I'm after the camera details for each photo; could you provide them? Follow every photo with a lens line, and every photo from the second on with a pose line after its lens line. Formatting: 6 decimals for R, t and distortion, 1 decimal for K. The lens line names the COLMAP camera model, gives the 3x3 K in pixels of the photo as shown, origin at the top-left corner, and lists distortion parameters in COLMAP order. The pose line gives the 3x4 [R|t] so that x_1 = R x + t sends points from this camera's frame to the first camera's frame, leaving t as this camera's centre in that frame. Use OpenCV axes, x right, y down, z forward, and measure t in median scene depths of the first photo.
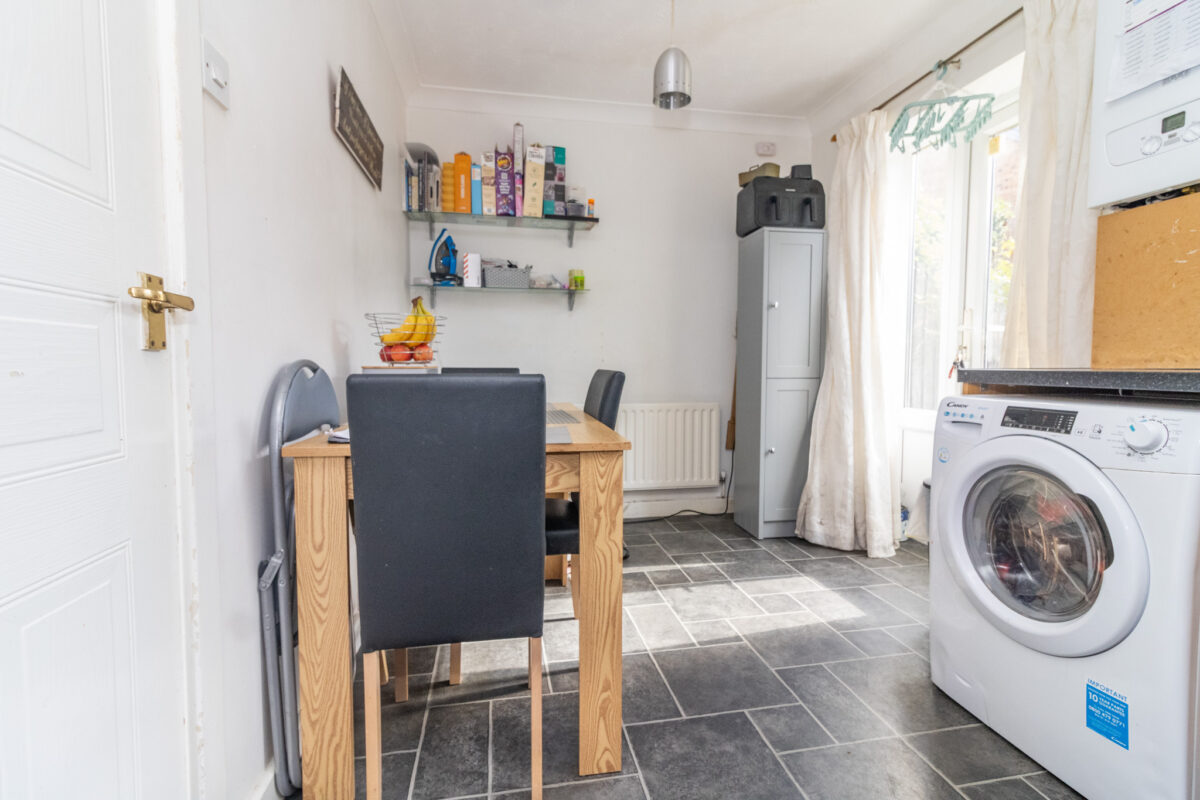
lens RADIAL K [[549.0, 0, 598.7], [0, 549.0, 395.9], [0, 0, 1]] dist [0.005092, -0.000129]
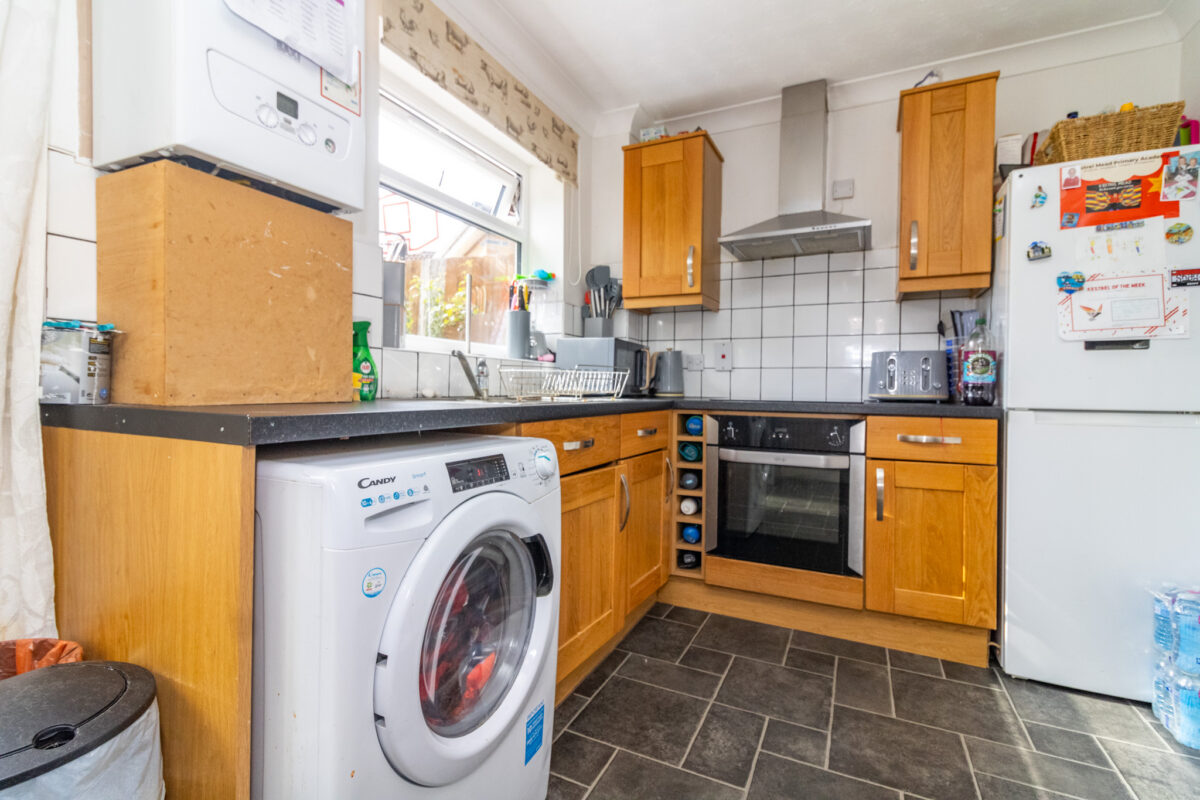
lens RADIAL K [[549.0, 0, 598.7], [0, 549.0, 395.9], [0, 0, 1]] dist [0.005092, -0.000129]
pose [[-0.804959, -0.020189, 0.592986, 0.102270], [0.019686, 0.997962, 0.060700, -0.061740], [-0.593003, 0.060535, -0.802921, 0.839256]]
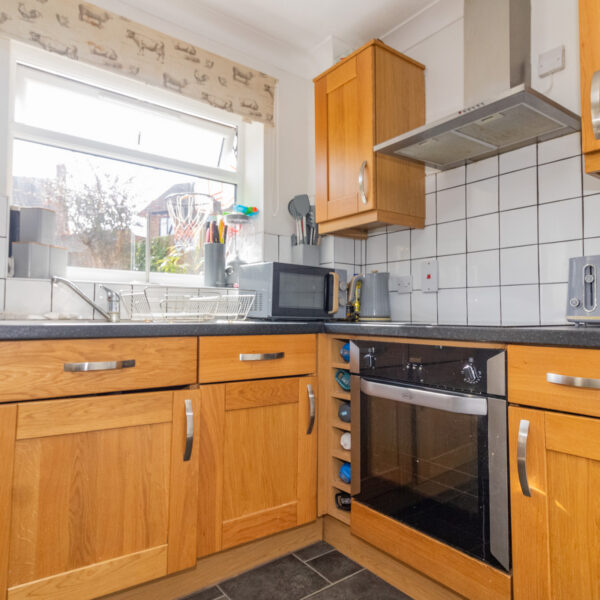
lens RADIAL K [[442.9, 0, 303.5], [0, 442.9, 296.2], [0, 0, 1]] dist [0.001859, 0.003617]
pose [[-0.450131, 0.035006, 0.892276, -0.081946], [0.043655, 0.998899, -0.017166, -0.024612], [-0.891895, 0.031225, -0.451164, 0.308025]]
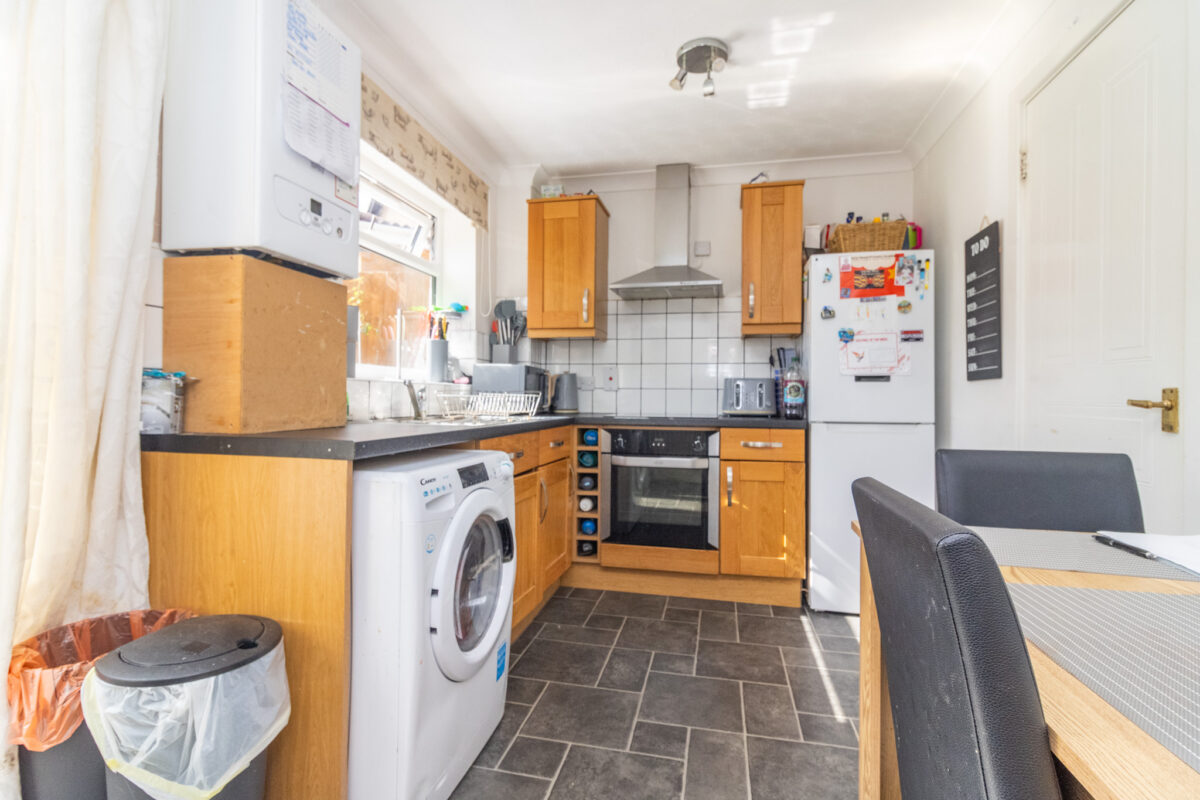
lens RADIAL K [[569.9, 0, 603.0], [0, 569.9, 395.3], [0, 0, 1]] dist [-0.001775, -0.000165]
pose [[-0.923596, -0.009378, 0.383252, 0.041930], [0.010255, 0.998739, 0.049154, -0.101079], [-0.383229, 0.049329, -0.922335, 1.100922]]
